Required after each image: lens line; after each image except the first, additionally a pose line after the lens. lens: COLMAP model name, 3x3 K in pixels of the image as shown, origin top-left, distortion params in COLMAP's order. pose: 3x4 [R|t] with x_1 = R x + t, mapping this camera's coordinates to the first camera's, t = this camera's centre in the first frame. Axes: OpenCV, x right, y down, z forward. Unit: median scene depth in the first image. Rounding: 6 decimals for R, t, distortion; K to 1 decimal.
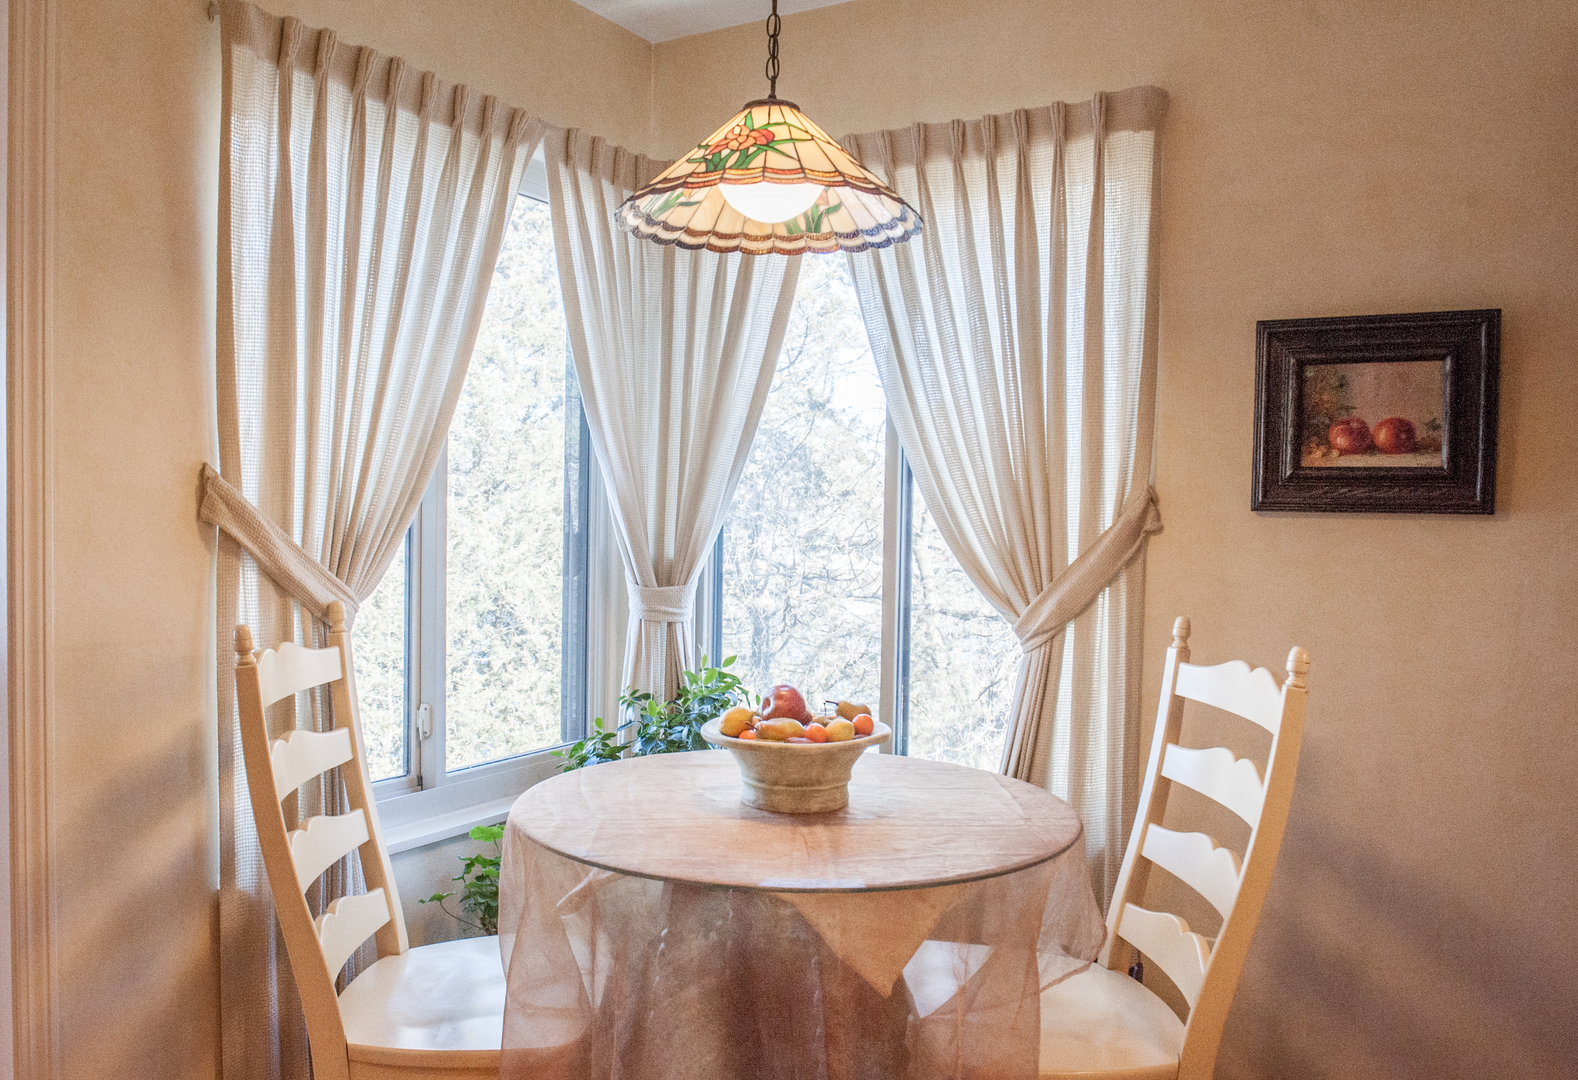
lens RADIAL K [[1295.5, 0, 789.7], [0, 1295.5, 536.8], [0, 0, 1]] dist [-0.031090, 0.003646]
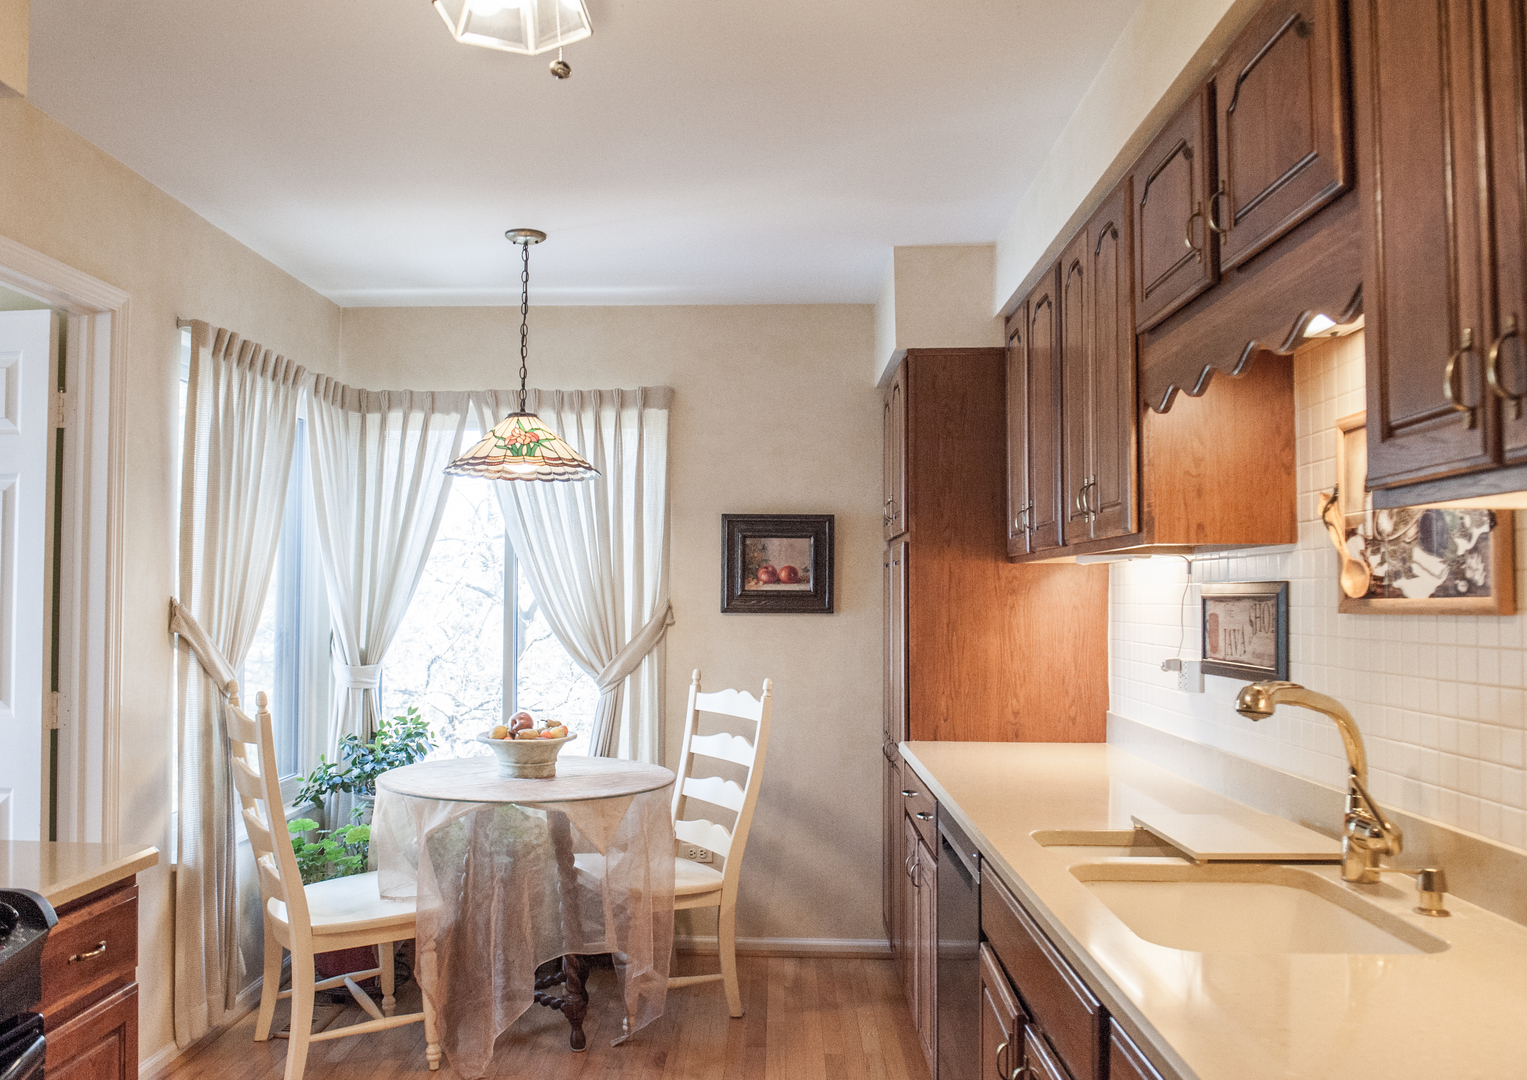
lens RADIAL K [[1205.0, 0, 763.0], [0, 1205.0, 541.6], [0, 0, 1]] dist [0.006192, 0.000410]
pose [[0.867766, 0.012947, 0.496805, -0.486316], [0.018879, 0.998080, -0.058986, -0.019244], [-0.496615, 0.060566, 0.865855, -0.595862]]
